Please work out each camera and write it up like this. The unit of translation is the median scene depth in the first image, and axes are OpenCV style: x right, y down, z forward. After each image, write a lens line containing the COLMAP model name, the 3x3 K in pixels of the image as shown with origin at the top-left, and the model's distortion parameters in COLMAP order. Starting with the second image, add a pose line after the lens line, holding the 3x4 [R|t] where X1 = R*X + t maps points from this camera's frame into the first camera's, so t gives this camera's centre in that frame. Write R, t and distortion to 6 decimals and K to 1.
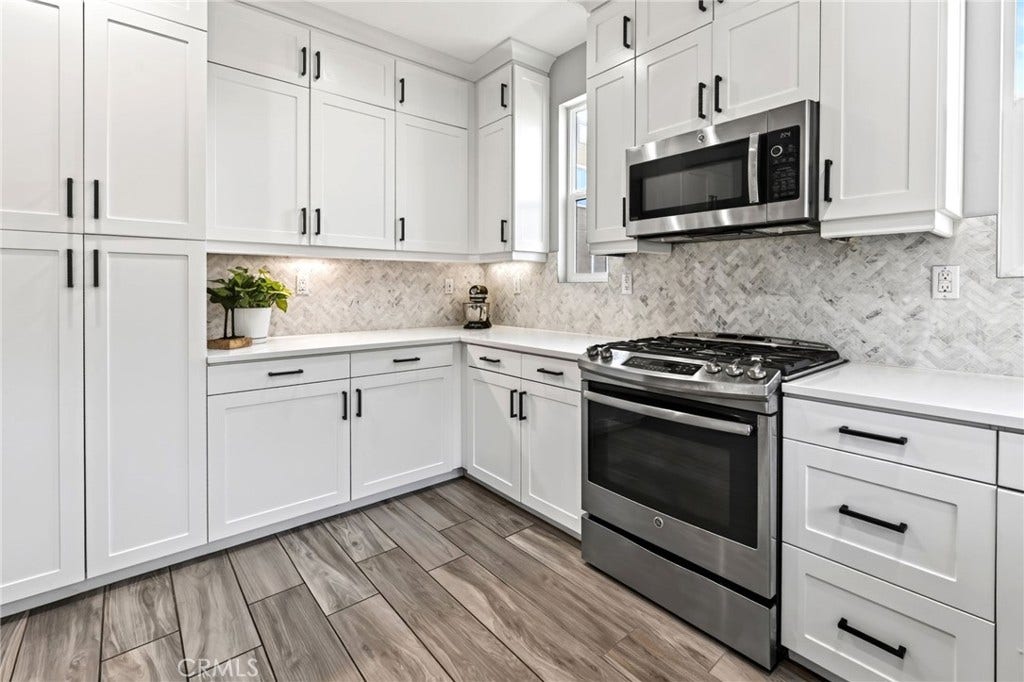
lens RADIAL K [[459.1, 0, 518.4], [0, 459.1, 292.9], [0, 0, 1]] dist [-0.000258, 0.000716]
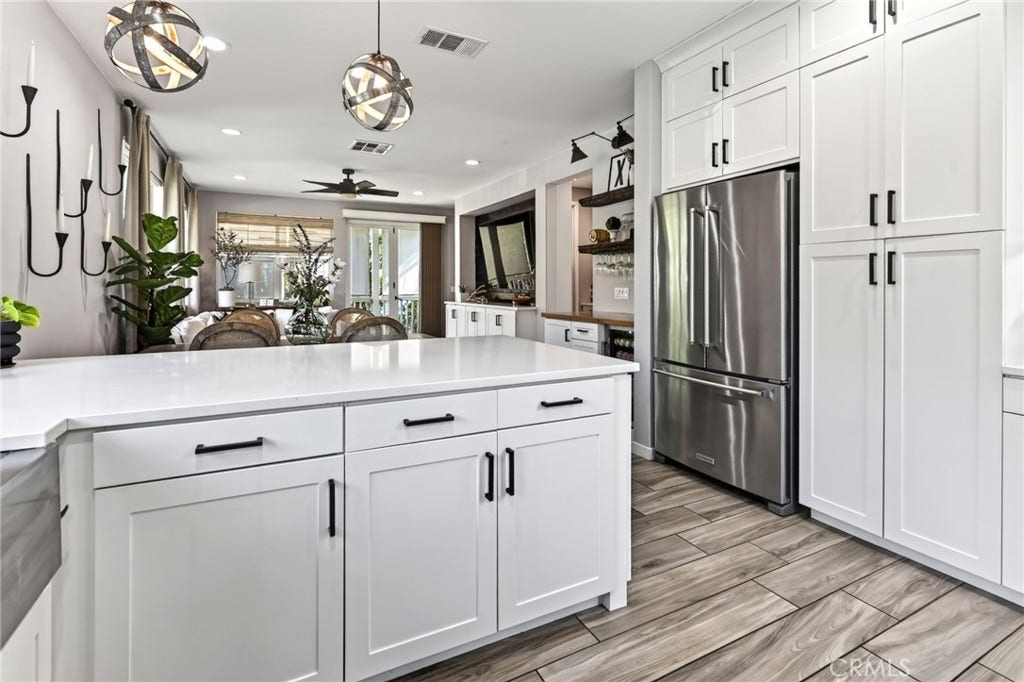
lens RADIAL K [[488.1, 0, 513.6], [0, 488.1, 283.3], [0, 0, 1]] dist [0.002156, 0.001436]
pose [[-0.220156, -0.004290, -0.975455, 0.448357], [-0.008883, 0.999958, -0.002393, -0.004089], [0.975424, 0.008138, -0.220185, 0.342770]]
